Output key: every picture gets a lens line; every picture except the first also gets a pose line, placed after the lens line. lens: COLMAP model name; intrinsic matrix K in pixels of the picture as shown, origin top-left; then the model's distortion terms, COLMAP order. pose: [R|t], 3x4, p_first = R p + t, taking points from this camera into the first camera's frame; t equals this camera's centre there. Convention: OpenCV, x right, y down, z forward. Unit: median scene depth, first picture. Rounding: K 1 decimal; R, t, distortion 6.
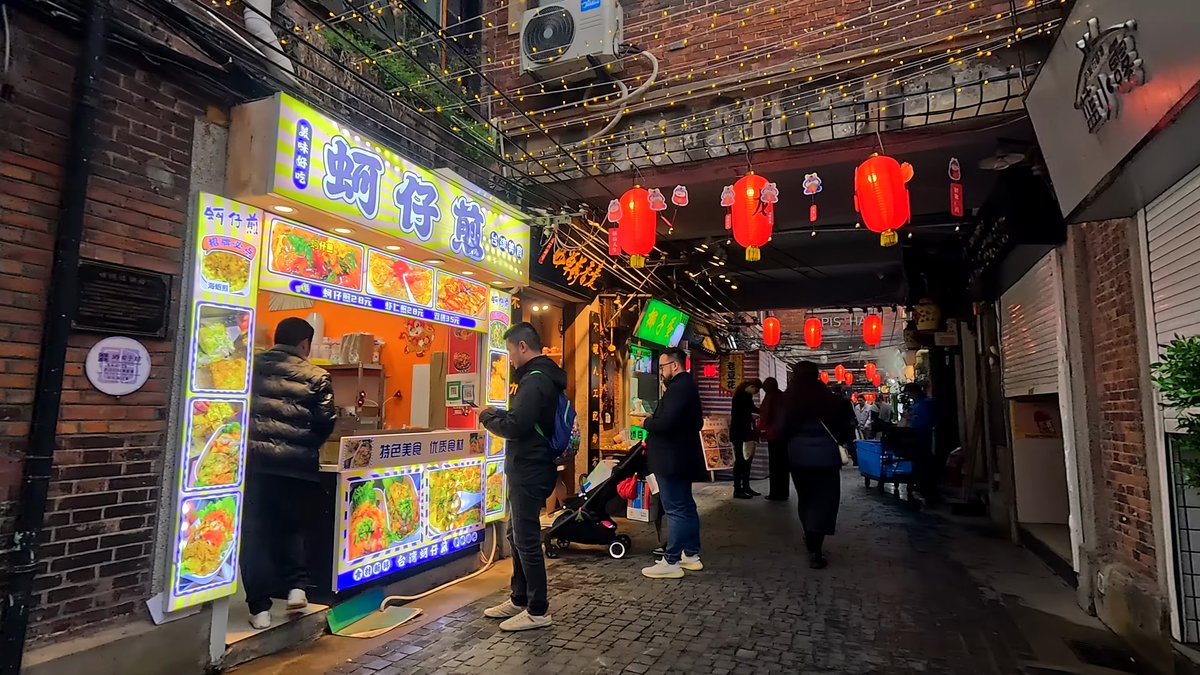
lens RADIAL K [[634.6, 0, 600.0], [0, 634.6, 337.5], [0, 0, 1]] dist [0.021691, -0.000027]
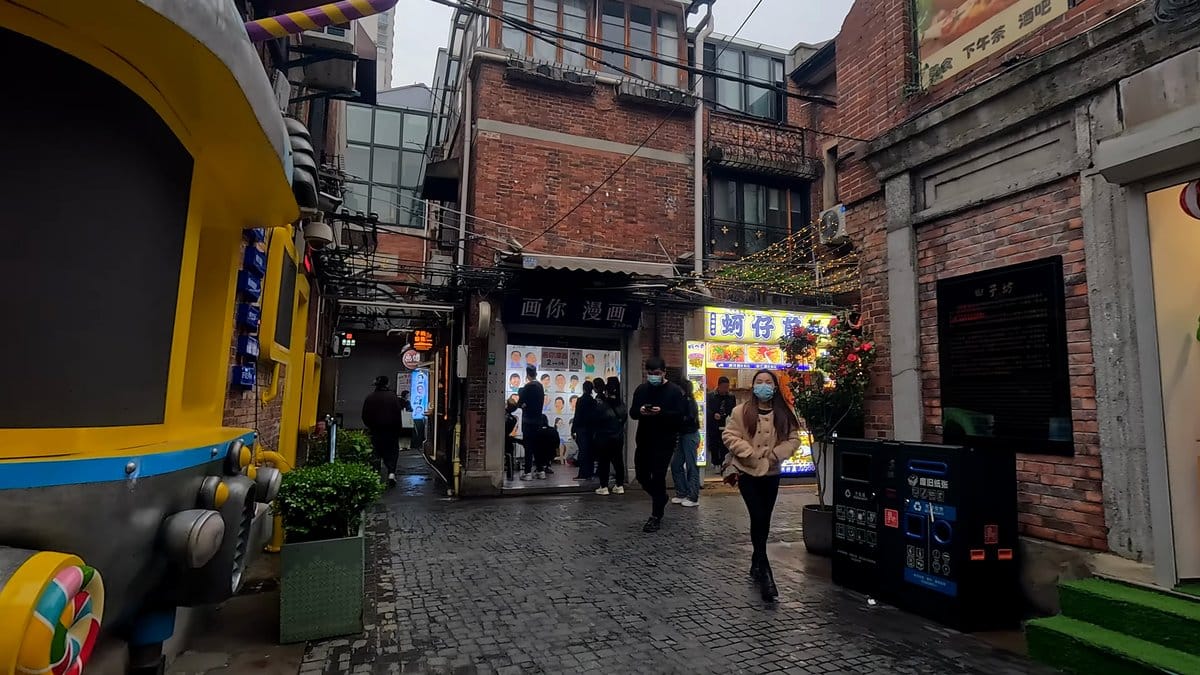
lens RADIAL K [[634.6, 0, 600.0], [0, 634.6, 337.5], [0, 0, 1]] dist [0.021691, -0.000027]
pose [[0.678471, -0.073793, -0.730912, 1.302195], [0.072562, 0.996808, -0.033283, -0.151489], [0.731035, -0.030455, 0.681660, -1.381328]]
